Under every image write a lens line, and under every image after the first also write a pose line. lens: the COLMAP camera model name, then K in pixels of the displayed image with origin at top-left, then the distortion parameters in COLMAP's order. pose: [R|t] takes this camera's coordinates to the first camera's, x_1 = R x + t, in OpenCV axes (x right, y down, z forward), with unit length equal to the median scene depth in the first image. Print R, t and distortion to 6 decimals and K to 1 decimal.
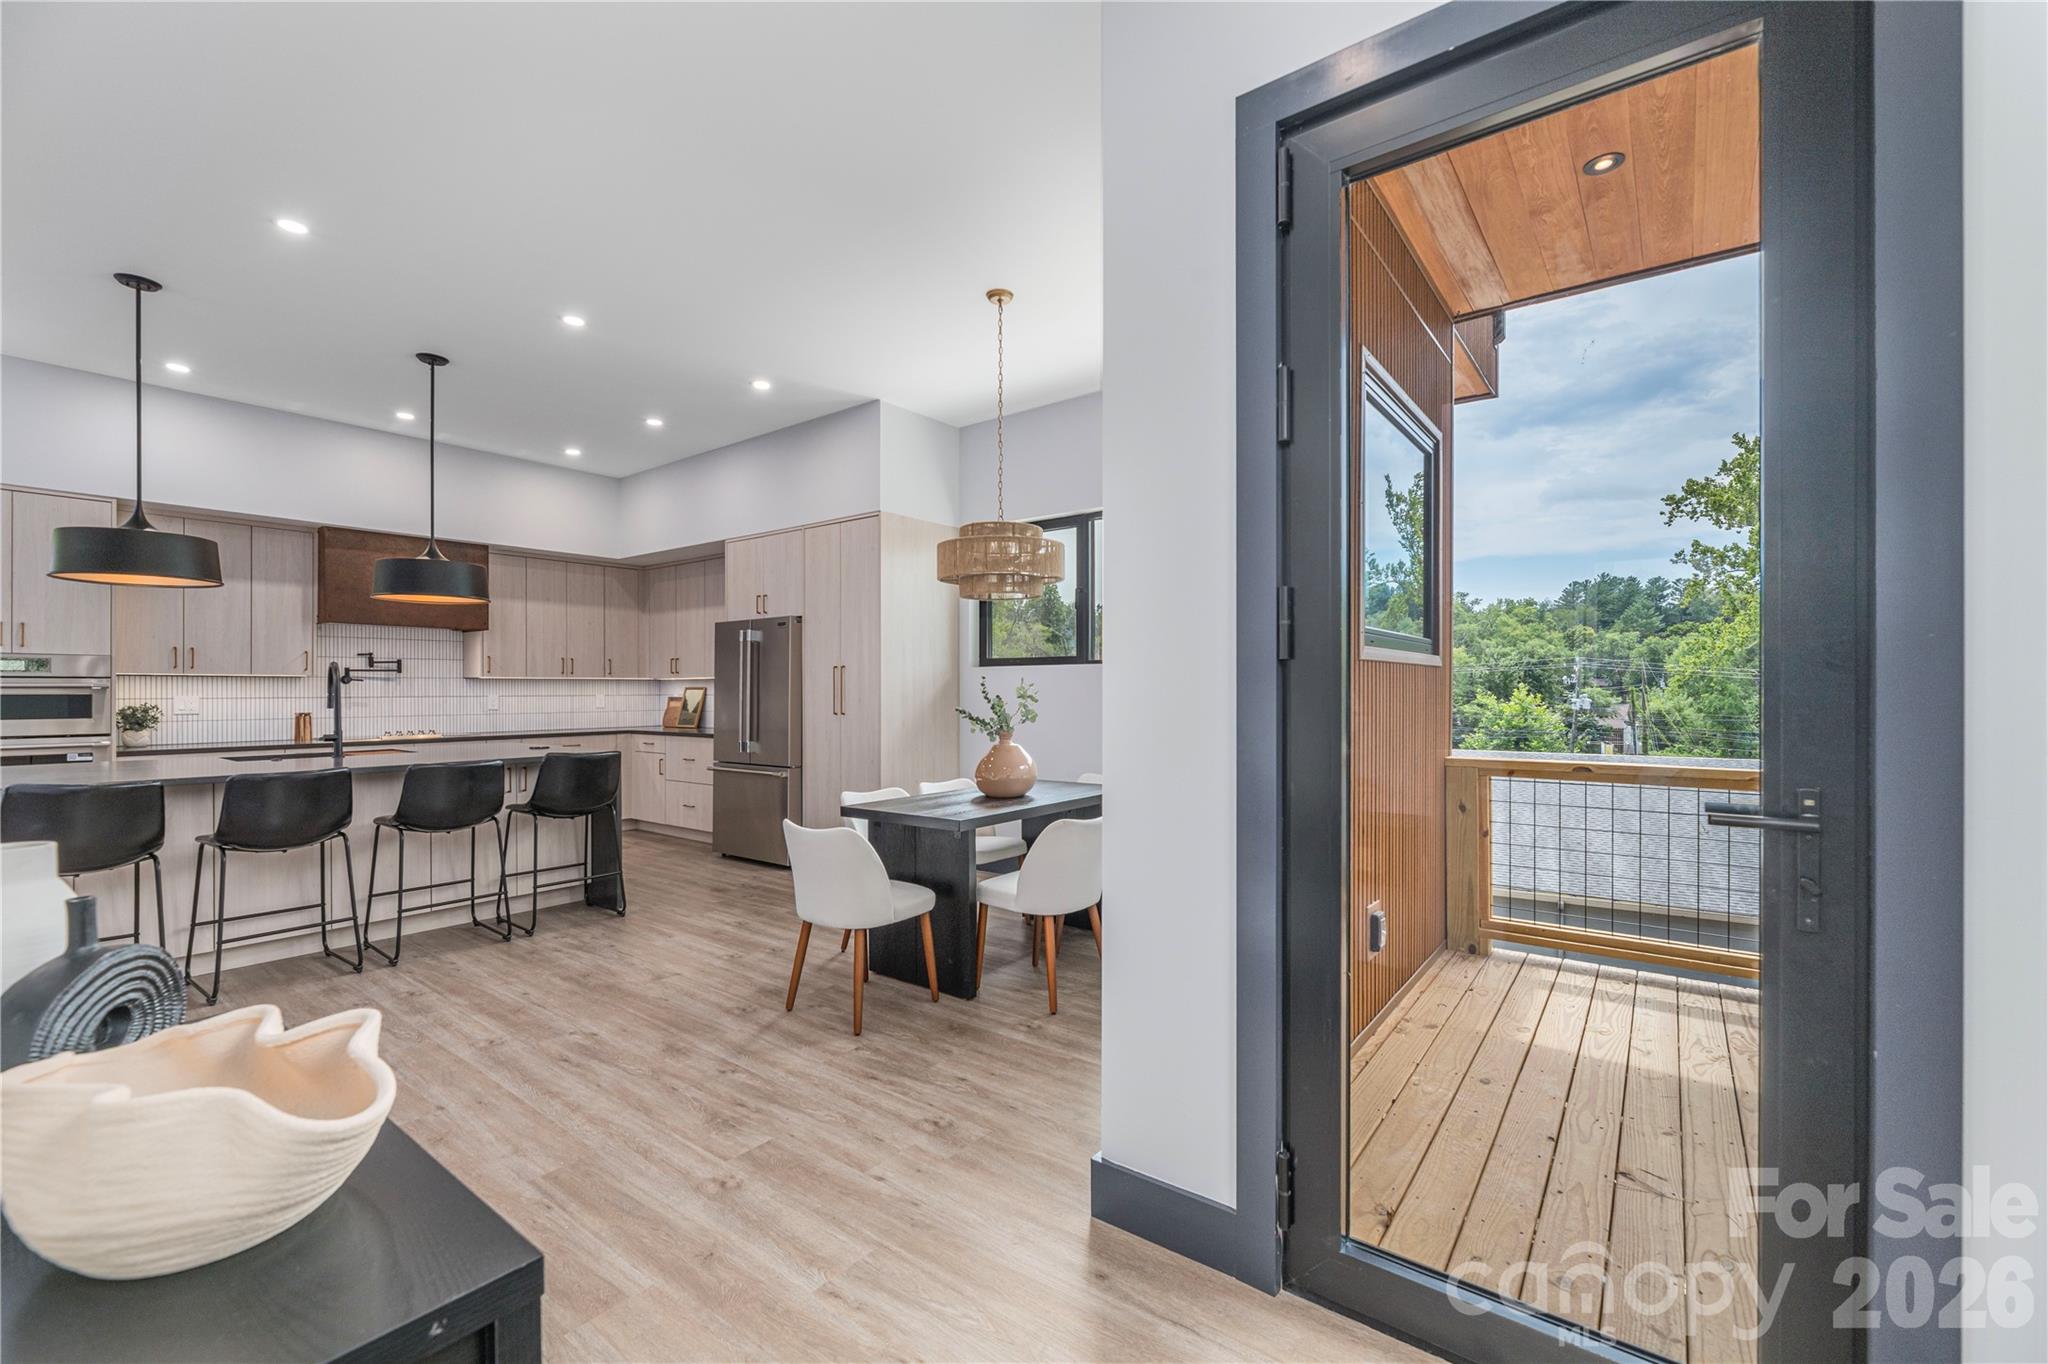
lens RADIAL K [[847.2, 0, 1027.8], [0, 847.2, 691.9], [0, 0, 1]] dist [-0.001199, -0.000456]
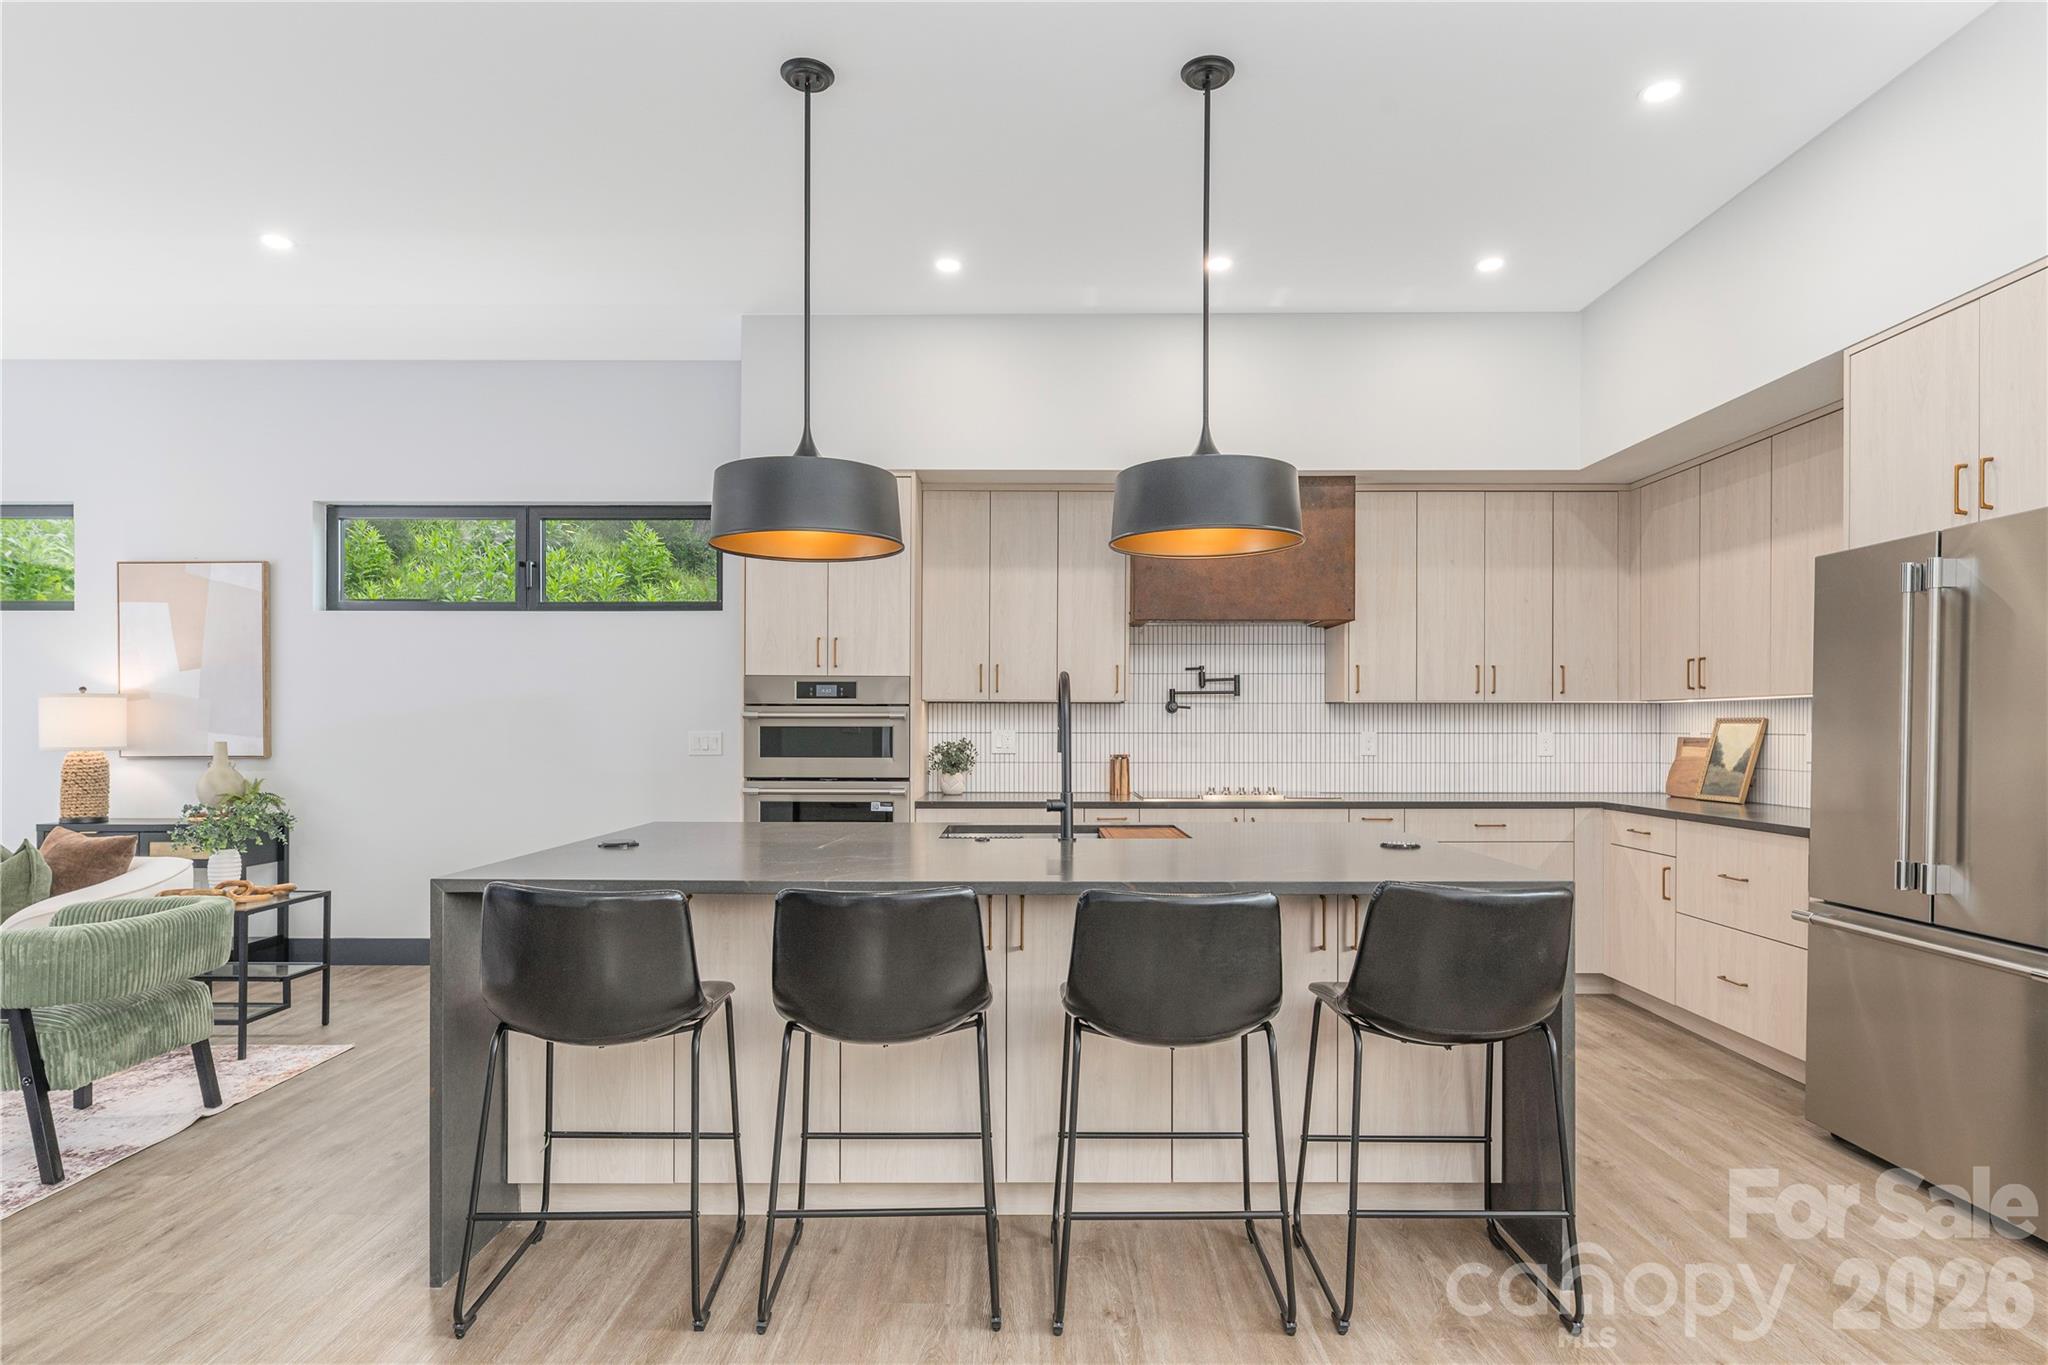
lens RADIAL K [[1093.3, 0, 1029.7], [0, 1093.3, 728.7], [0, 0, 1]] dist [0.001749, 0.000973]
pose [[0.604503, 0.004808, -0.796588, -0.172973], [-0.004874, 0.999985, 0.002337, 0.001234], [0.796588, 0.002470, 0.604518, 0.370984]]
